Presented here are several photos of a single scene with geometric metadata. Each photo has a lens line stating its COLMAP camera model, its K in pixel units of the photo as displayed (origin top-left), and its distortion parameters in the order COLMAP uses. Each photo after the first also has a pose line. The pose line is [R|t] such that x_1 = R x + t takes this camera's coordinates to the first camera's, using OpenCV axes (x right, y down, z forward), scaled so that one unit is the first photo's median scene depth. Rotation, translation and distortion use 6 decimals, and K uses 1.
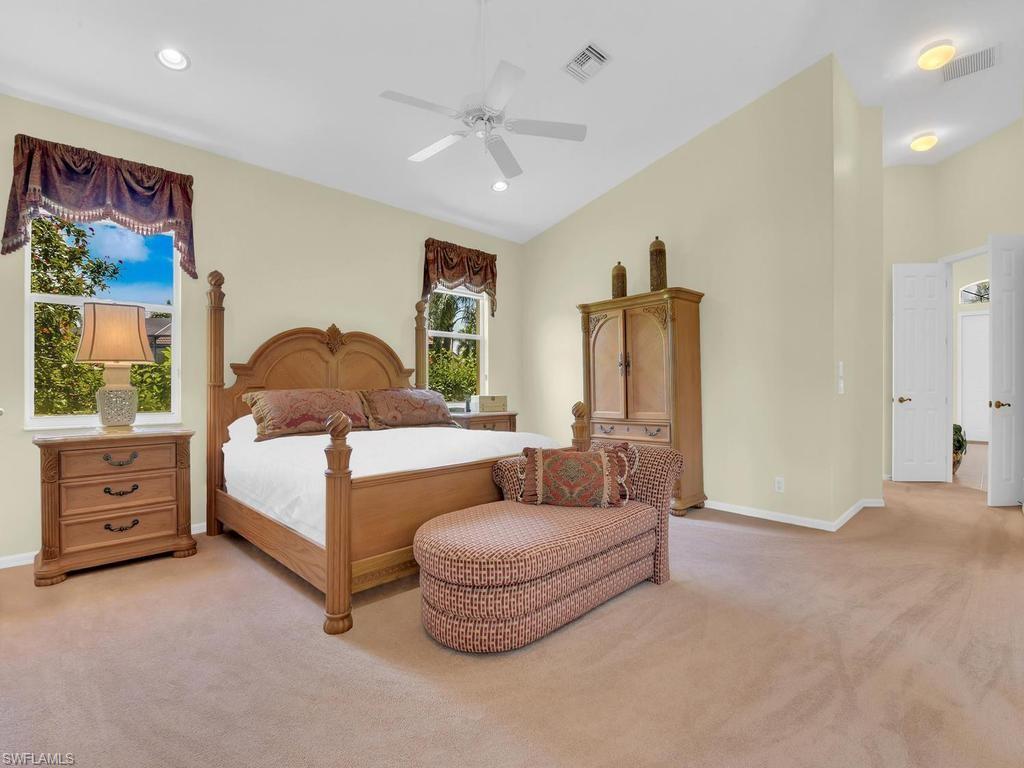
lens RADIAL K [[471.1, 0, 512.0], [0, 471.1, 384.0], [0, 0, 1]] dist [0.001236, -0.013092]
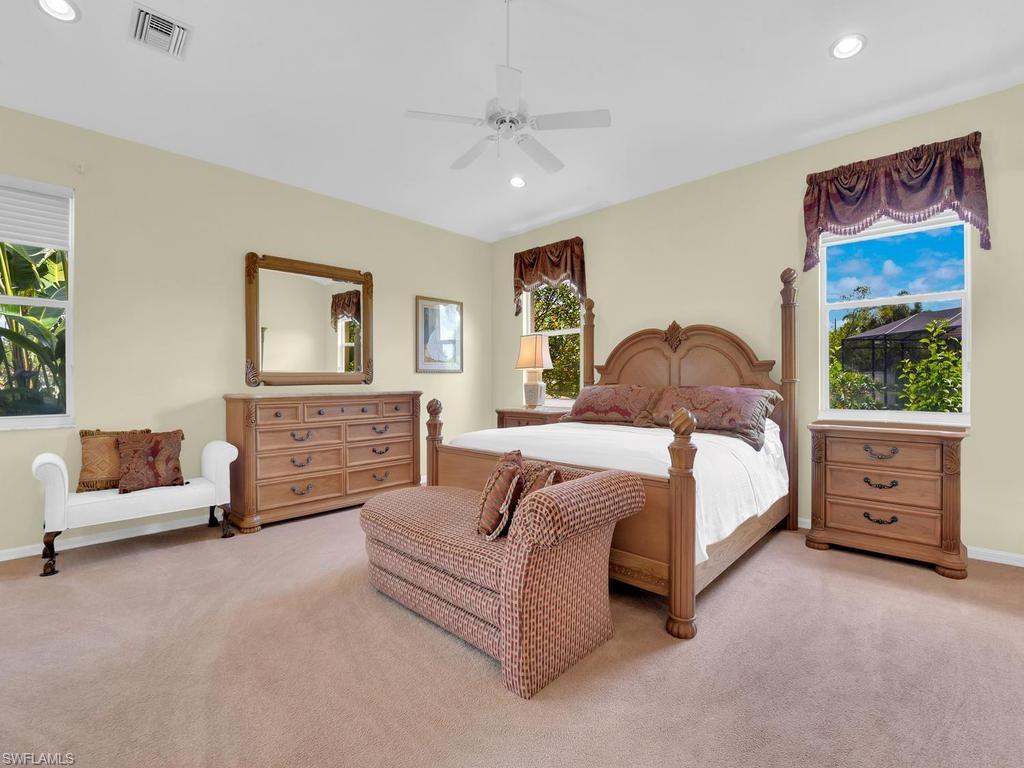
lens RADIAL K [[470.2, 0, 511.3], [0, 470.2, 377.5], [0, 0, 1]] dist [0.000933, 0.000056]
pose [[0.019633, -0.007317, -0.999780, 0.716618], [0.005252, 0.999960, -0.007215, -0.001078], [0.999793, -0.005109, 0.019671, 0.721368]]
